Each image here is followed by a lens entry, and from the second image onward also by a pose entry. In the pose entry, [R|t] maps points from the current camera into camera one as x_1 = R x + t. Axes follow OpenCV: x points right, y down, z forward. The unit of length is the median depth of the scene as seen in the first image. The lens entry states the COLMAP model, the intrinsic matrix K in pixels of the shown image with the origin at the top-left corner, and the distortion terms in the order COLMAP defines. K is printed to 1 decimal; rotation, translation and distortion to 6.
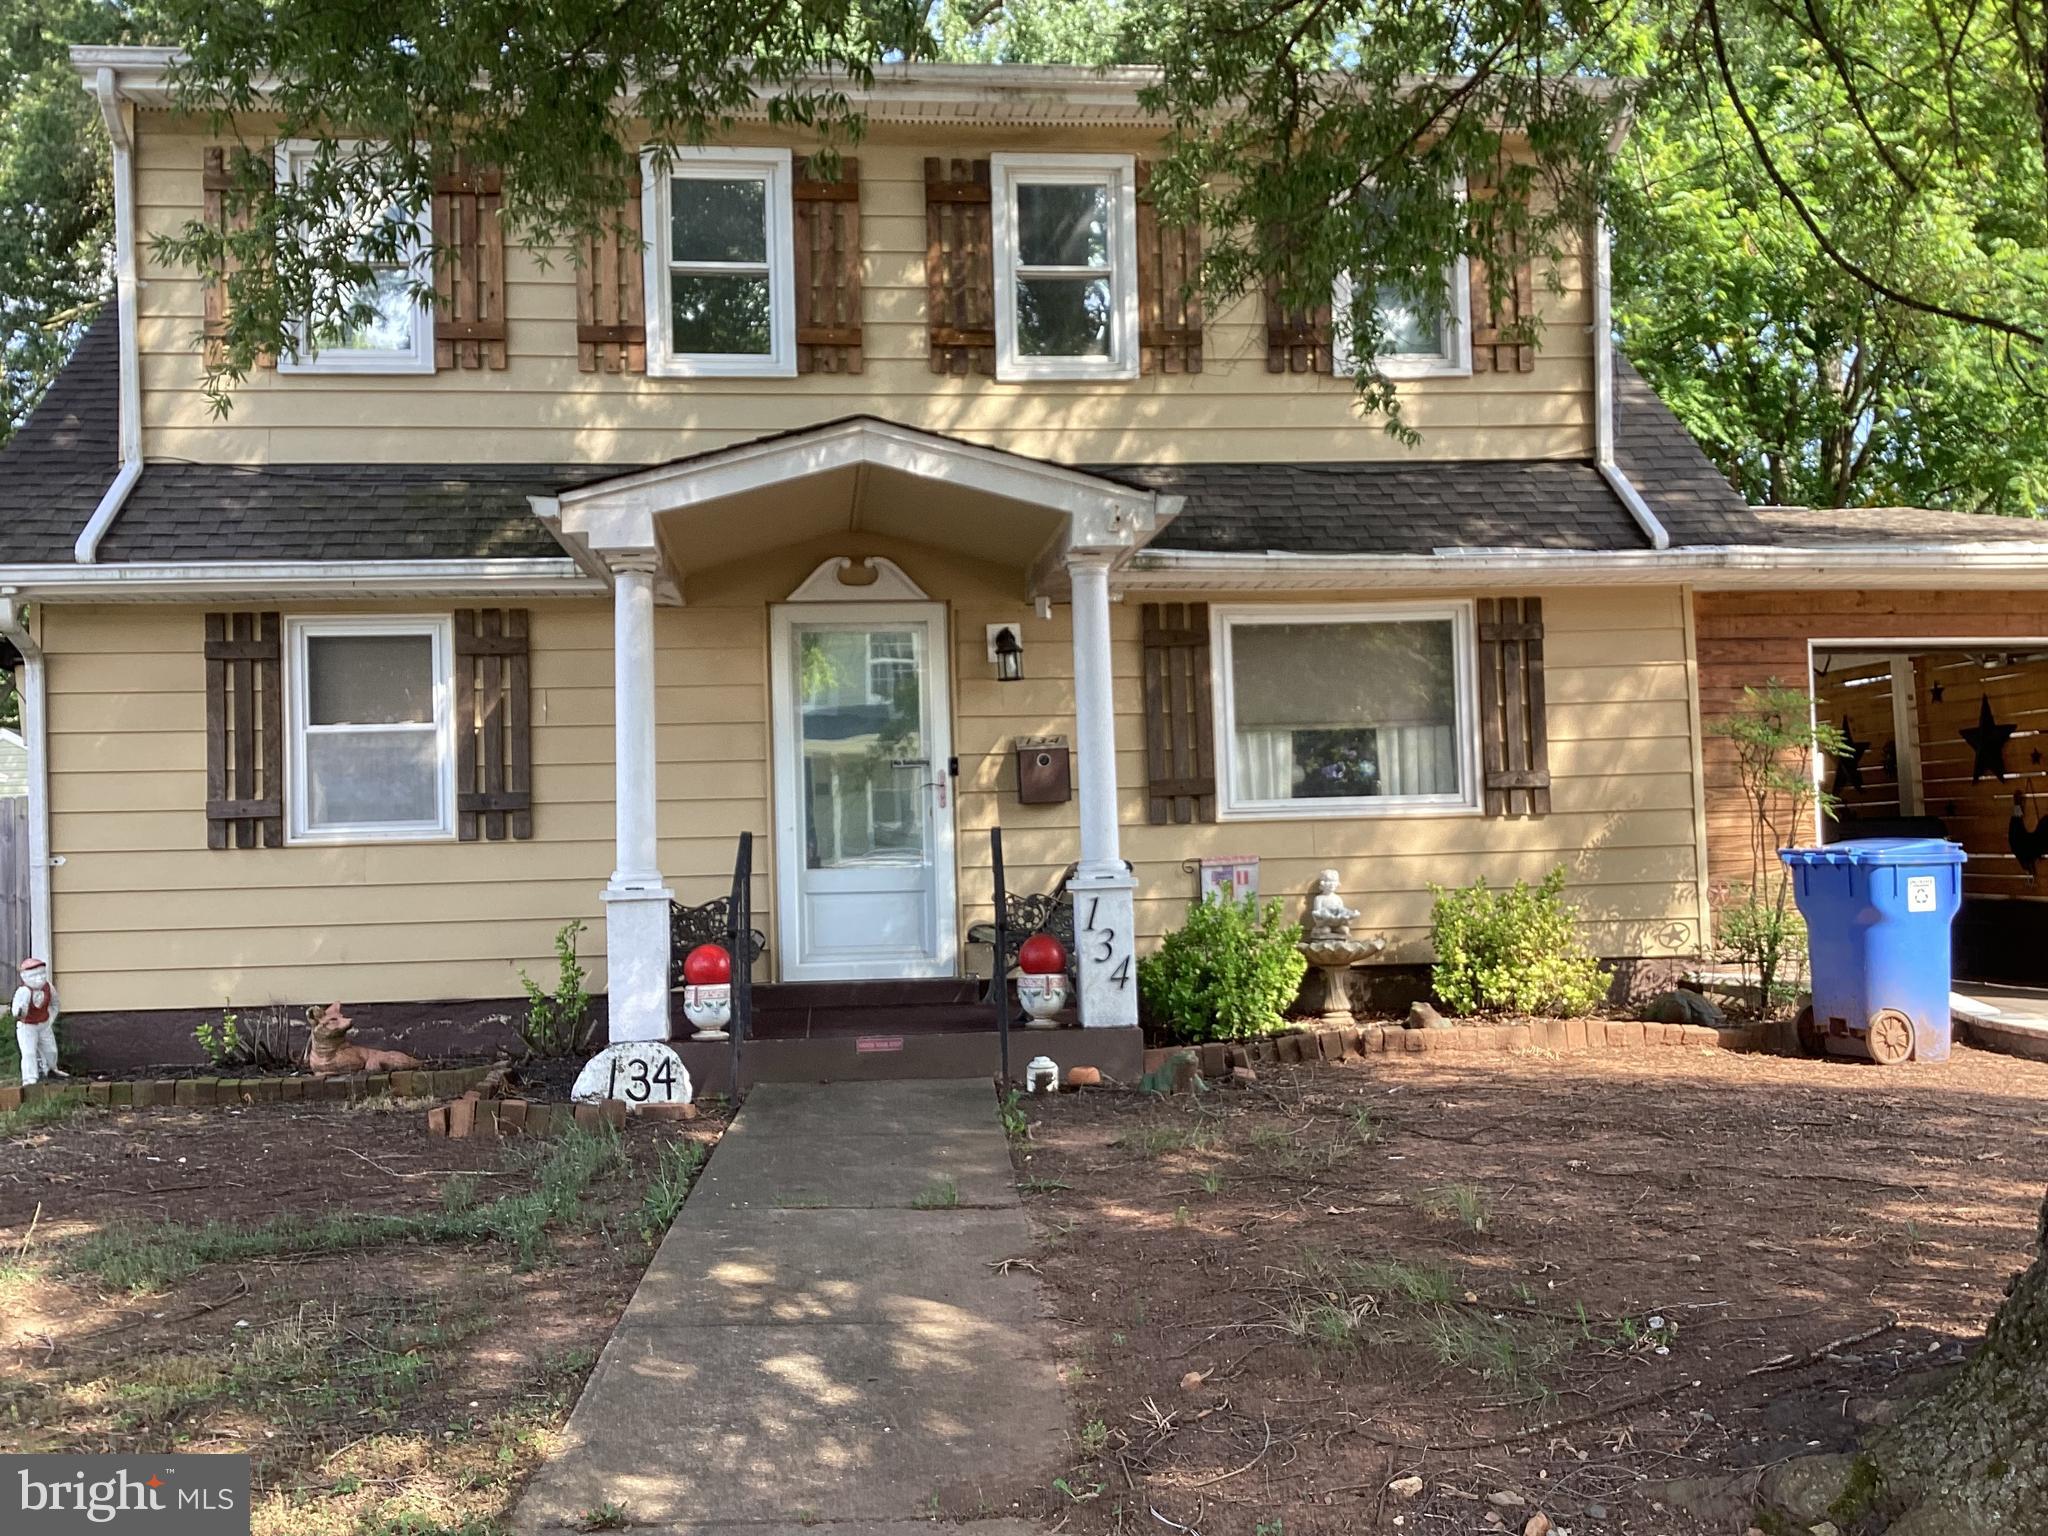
lens RADIAL K [[1846.5, 0, 1020.3], [0, 1846.5, 821.8], [0, 0, 1]] dist [0.097226, -0.177677]
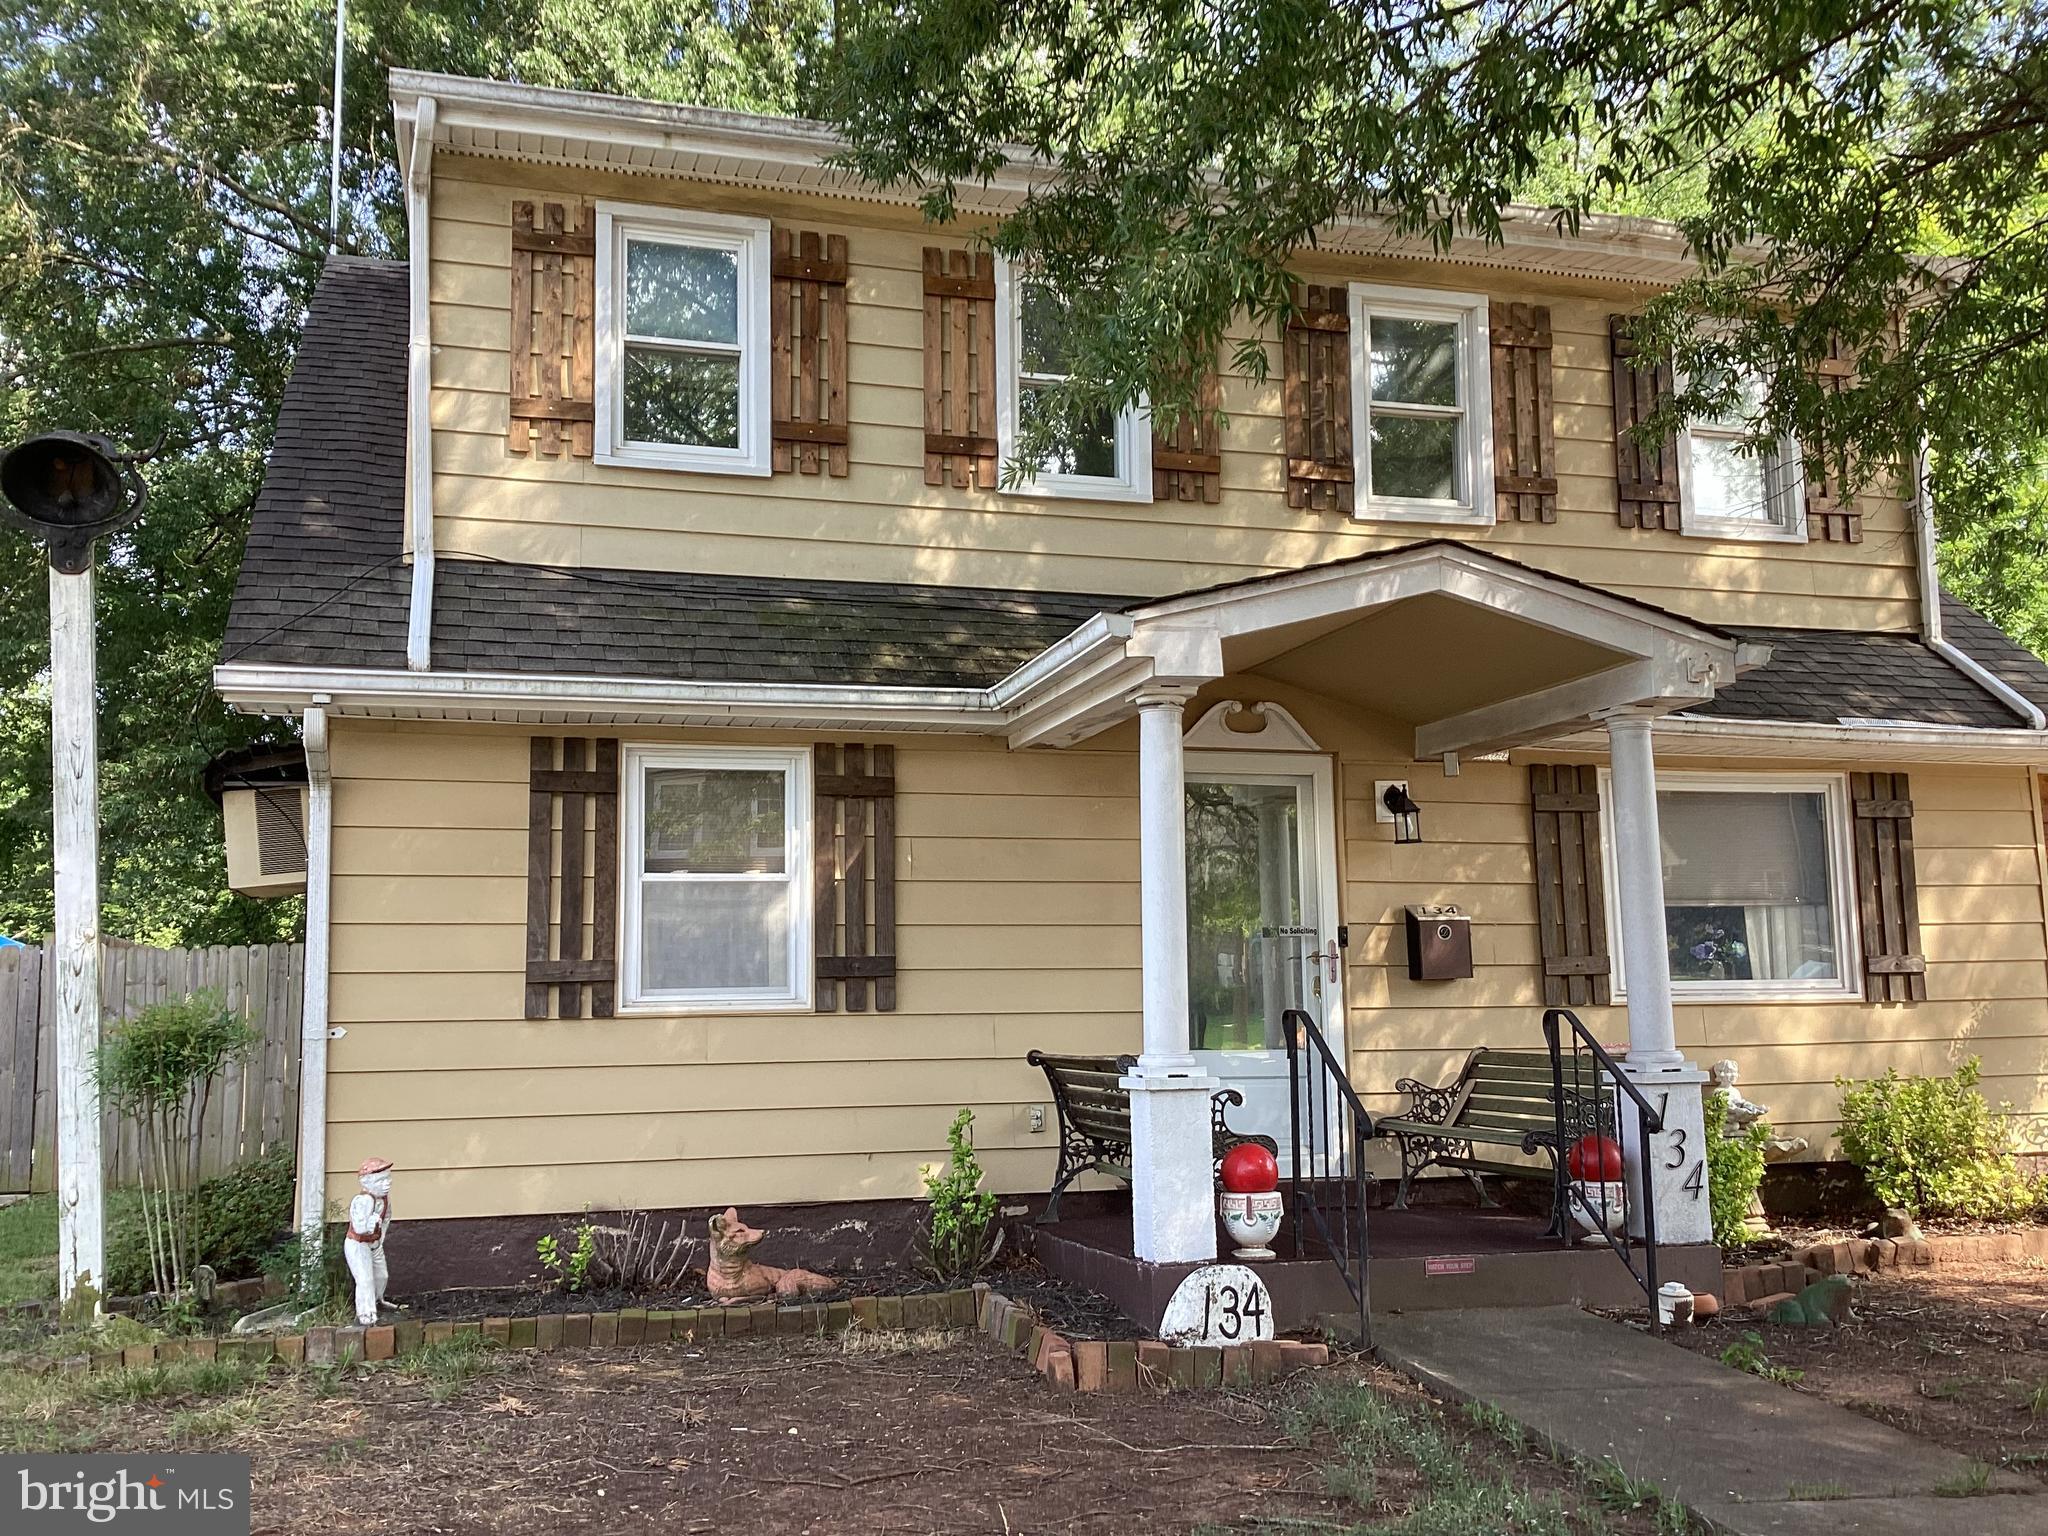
lens RADIAL K [[1846.5, 0, 1010.5], [0, 1846.5, 809.5], [0, 0, 1]] dist [0.097226, -0.177677]
pose [[0.985806, 0.032743, 0.164667, -0.346691], [-0.016896, 0.995167, -0.096731, -0.001576], [-0.167039, 0.092576, 0.981595, 0.141266]]
